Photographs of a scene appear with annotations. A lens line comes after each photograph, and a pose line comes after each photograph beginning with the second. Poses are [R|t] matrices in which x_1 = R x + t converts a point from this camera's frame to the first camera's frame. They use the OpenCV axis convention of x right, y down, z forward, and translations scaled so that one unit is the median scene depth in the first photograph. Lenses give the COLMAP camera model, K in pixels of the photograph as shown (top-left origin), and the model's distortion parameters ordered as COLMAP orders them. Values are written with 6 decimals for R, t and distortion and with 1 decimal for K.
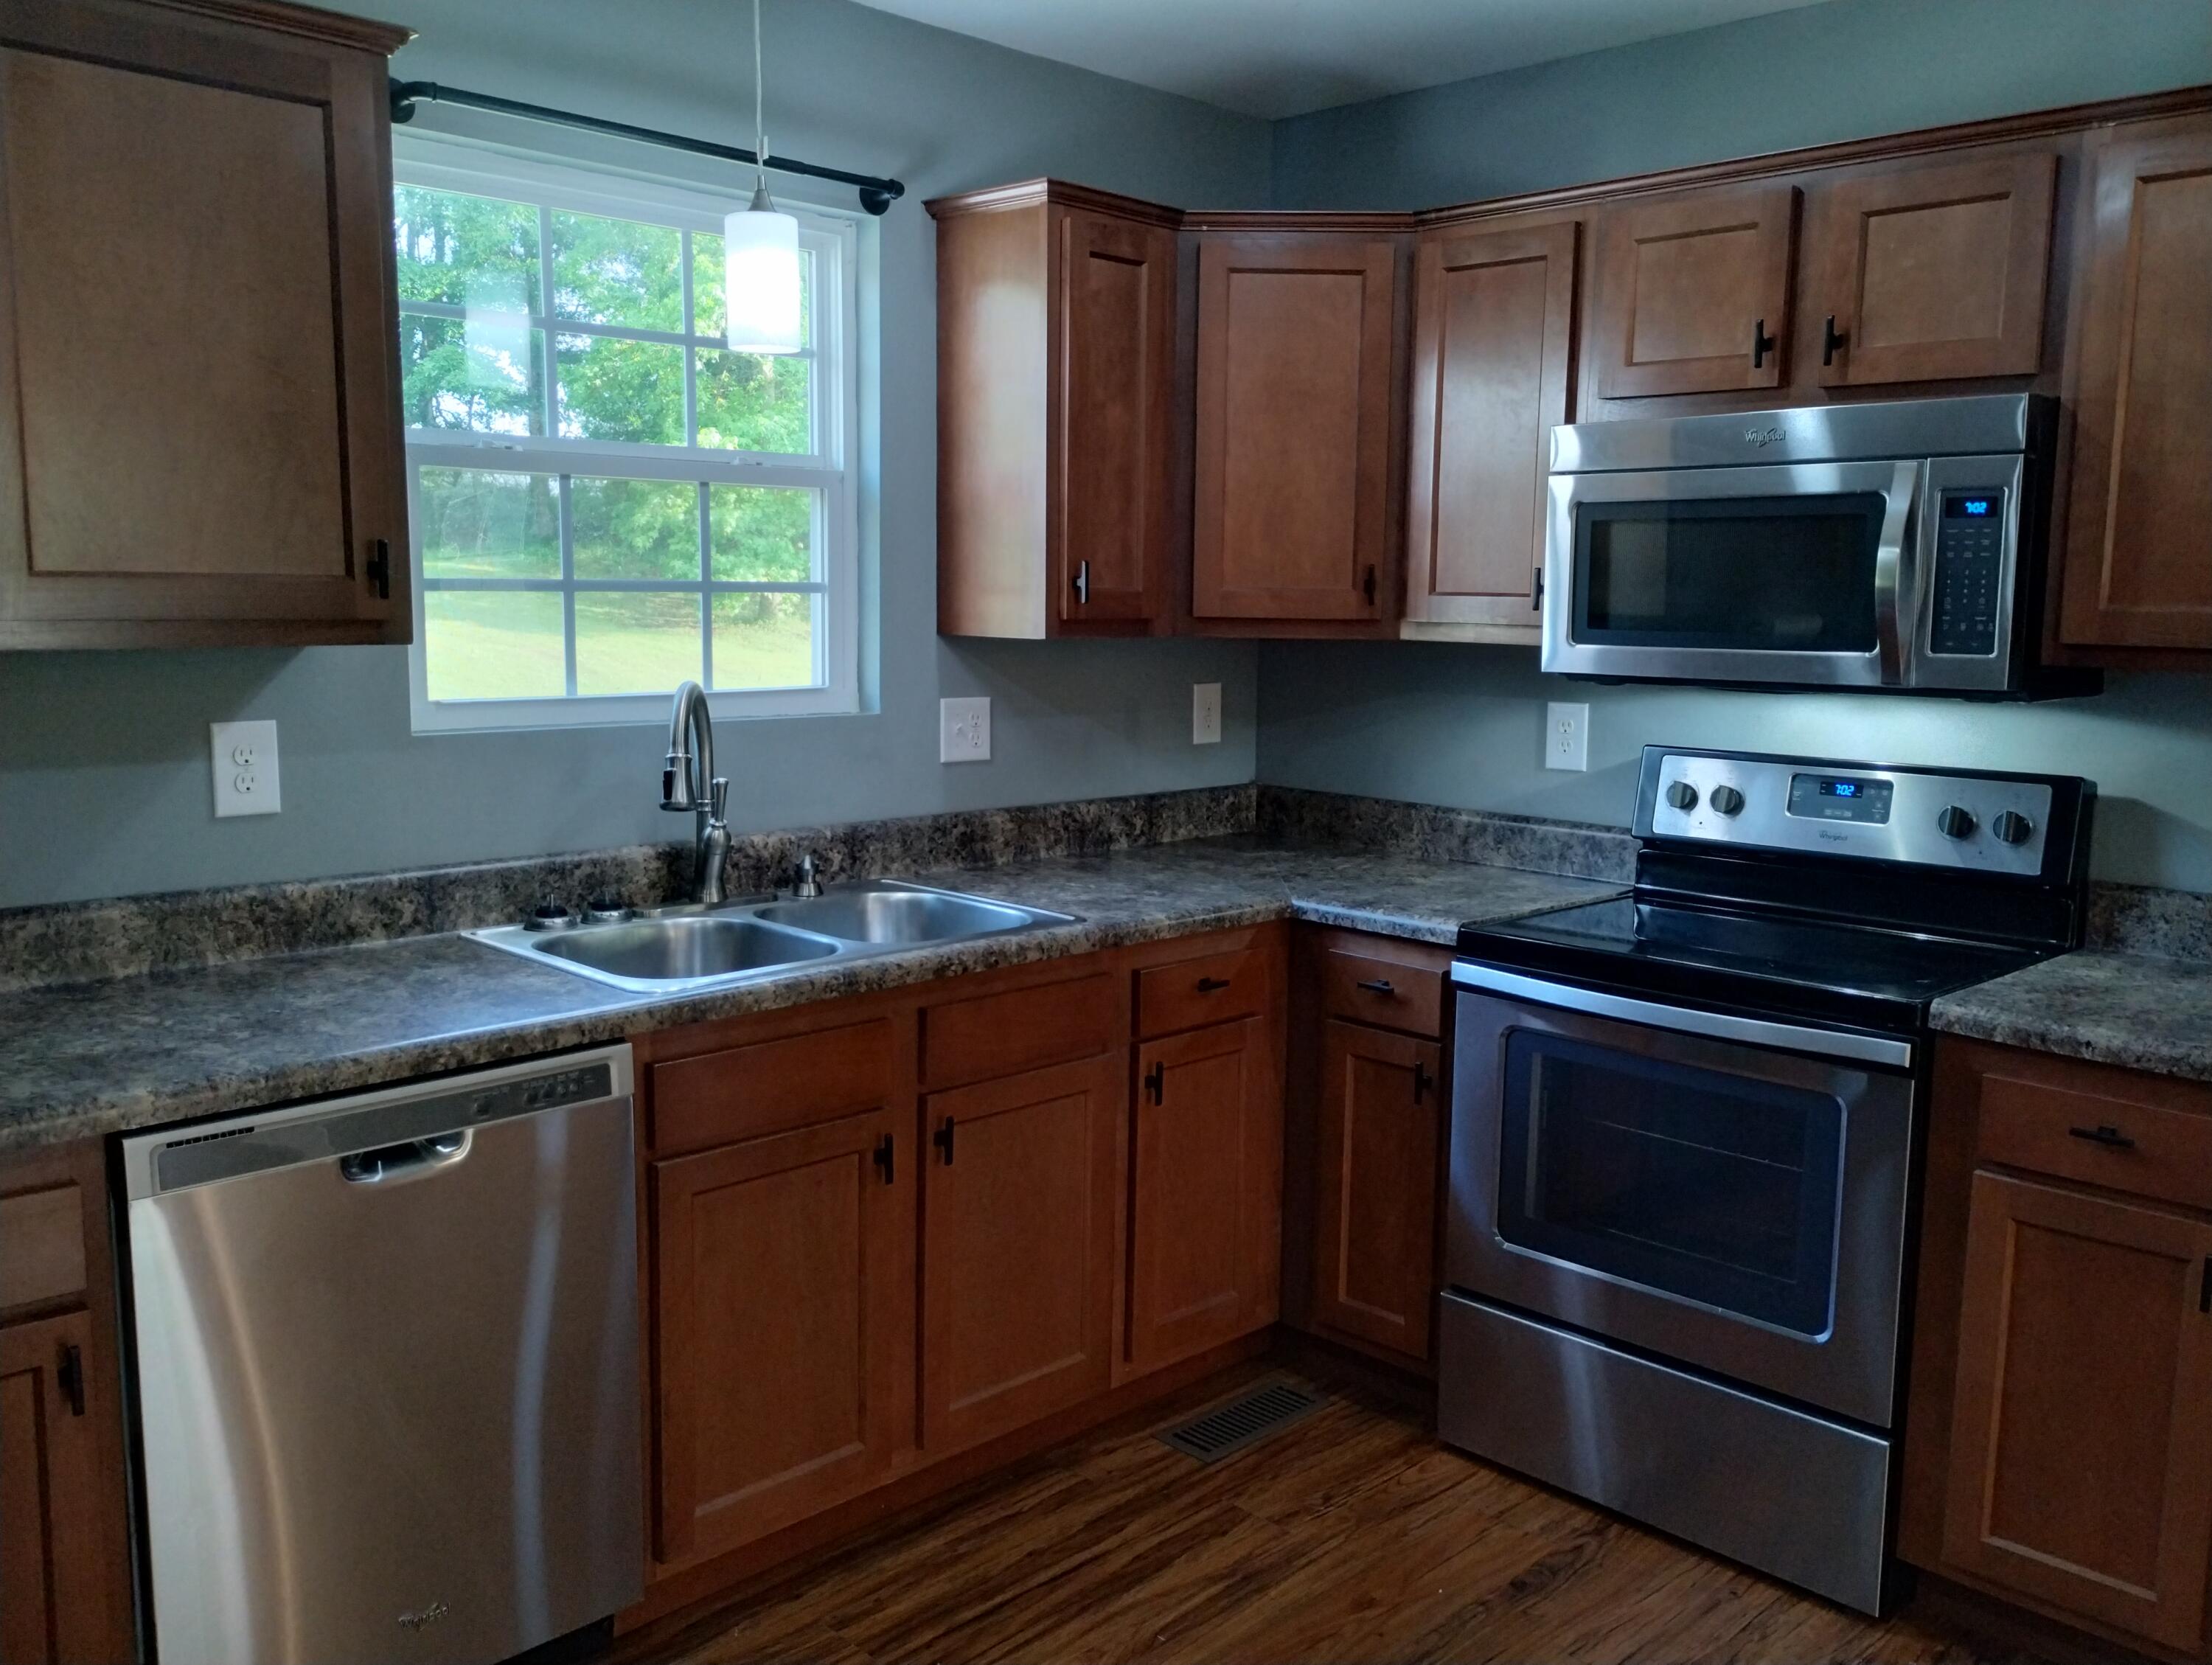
lens RADIAL K [[1819.4, 0, 1103.6], [0, 1819.4, 840.8], [0, 0, 1]] dist [0.050576, -0.047594]
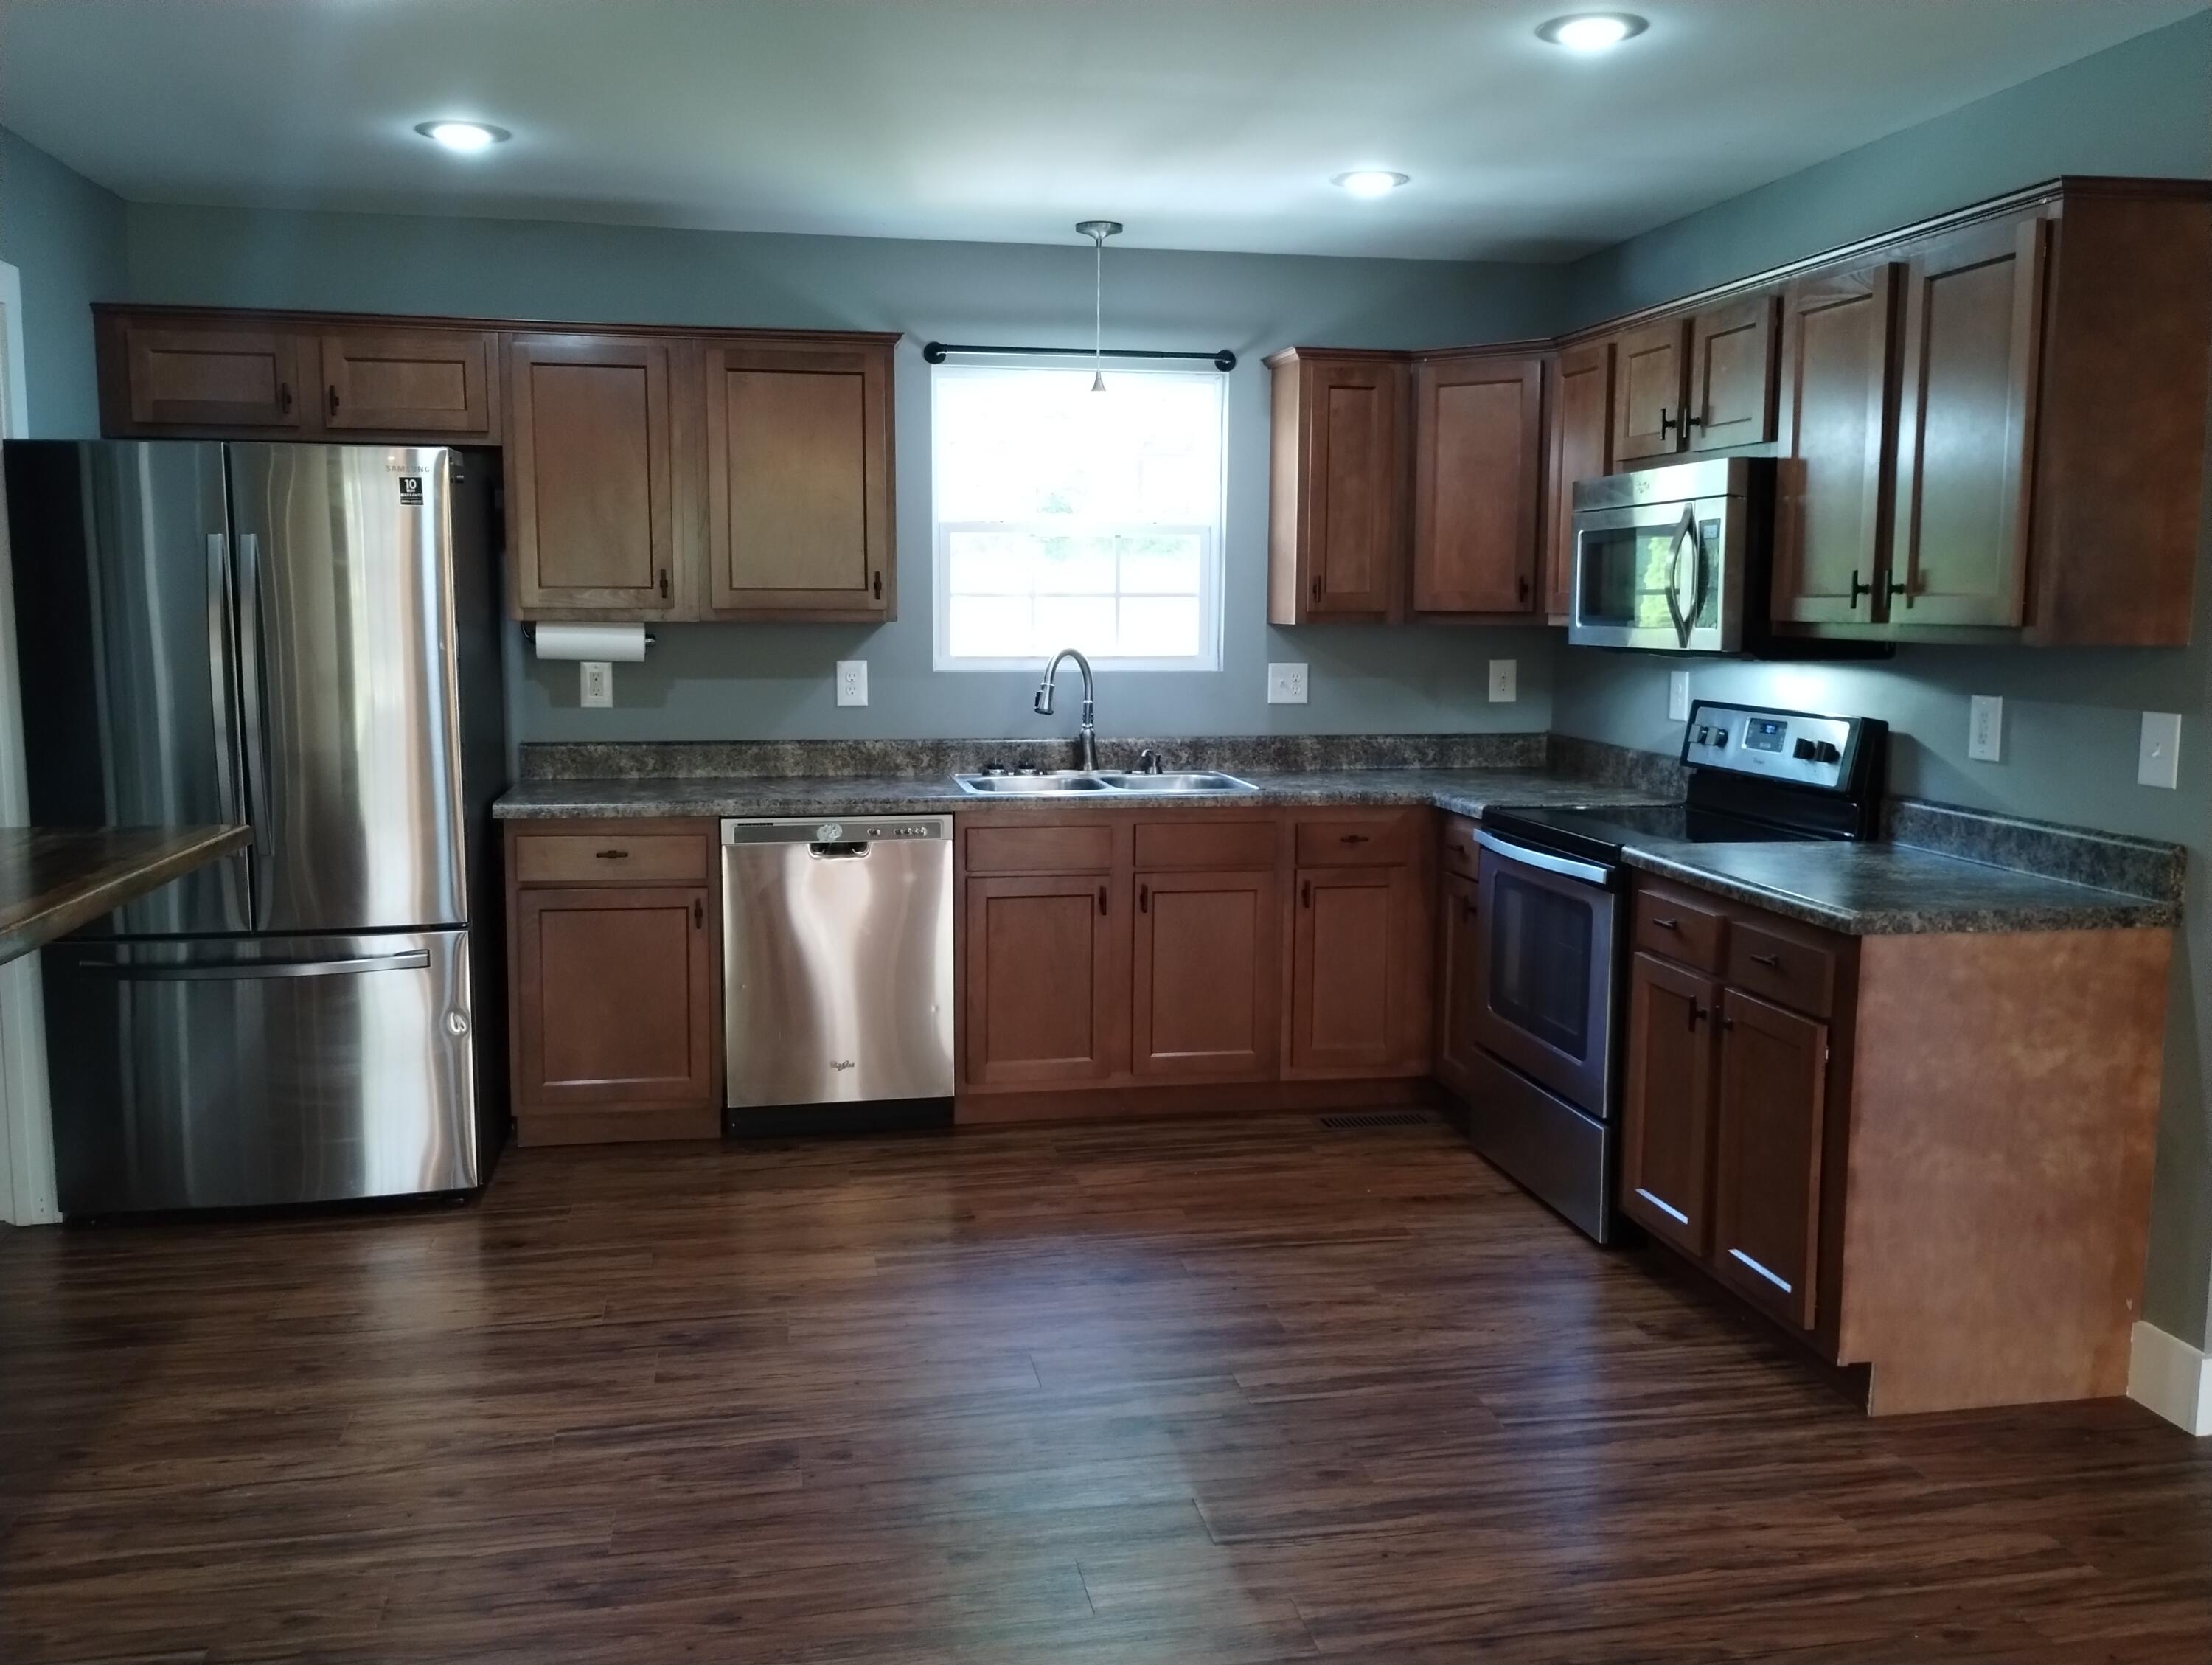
lens RADIAL K [[1819.4, 0, 1105.5], [0, 1819.4, 826.9], [0, 0, 1]] dist [0.050576, -0.047594]
pose [[0.827613, 0.060403, -0.558040, 0.771100], [-0.072462, 0.997371, 0.000492, 0.083787], [0.556602, 0.040030, 0.829814, -0.449243]]
